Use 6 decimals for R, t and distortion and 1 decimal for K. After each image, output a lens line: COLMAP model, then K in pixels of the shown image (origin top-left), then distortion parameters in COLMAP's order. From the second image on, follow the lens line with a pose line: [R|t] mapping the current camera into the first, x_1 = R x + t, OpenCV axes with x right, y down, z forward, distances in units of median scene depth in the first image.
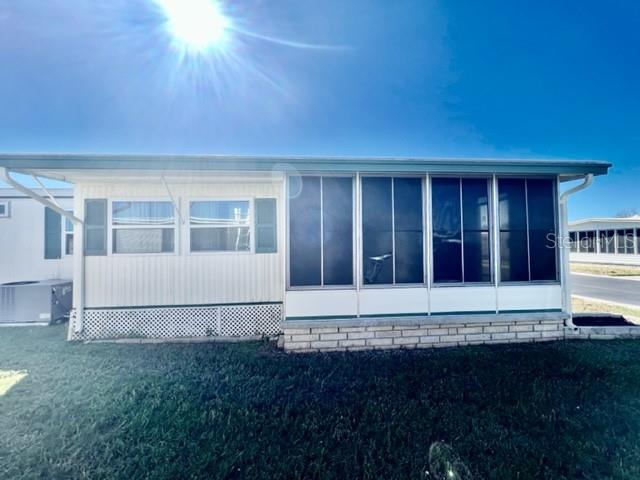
lens RADIAL K [[255.4, 0, 318.5], [0, 255.4, 236.9], [0, 0, 1]] dist [0.001183, -0.000668]
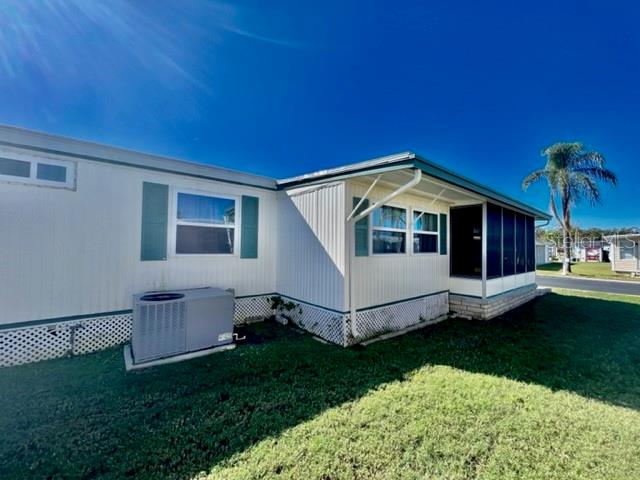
lens RADIAL K [[255.4, 0, 325.0], [0, 255.4, 242.4], [0, 0, 1]] dist [0.001183, -0.000668]
pose [[0.823765, 0.039466, 0.565556, -1.274913], [-0.034991, 0.999212, -0.018760, 0.040883], [-0.565851, -0.004335, 0.824496, 0.230616]]
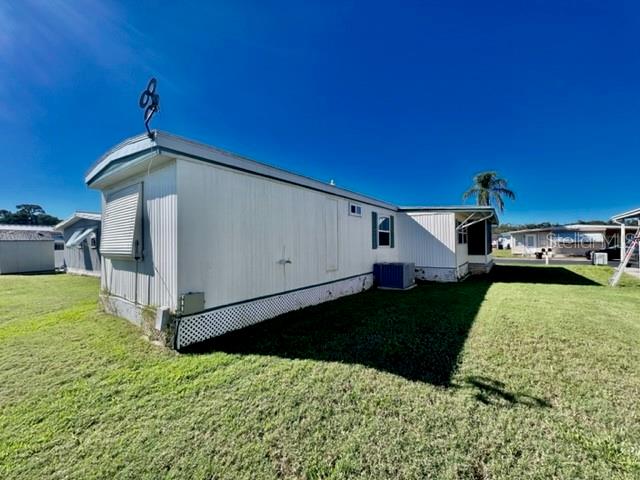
lens RADIAL K [[255.4, 0, 320.9], [0, 255.4, 241.5], [0, 0, 1]] dist [0.001183, -0.000668]
pose [[0.656386, 0.018276, 0.754204, -2.780358], [-0.009162, 0.999826, -0.016254, 0.083181], [-0.754370, 0.003759, 0.656439, 0.360525]]
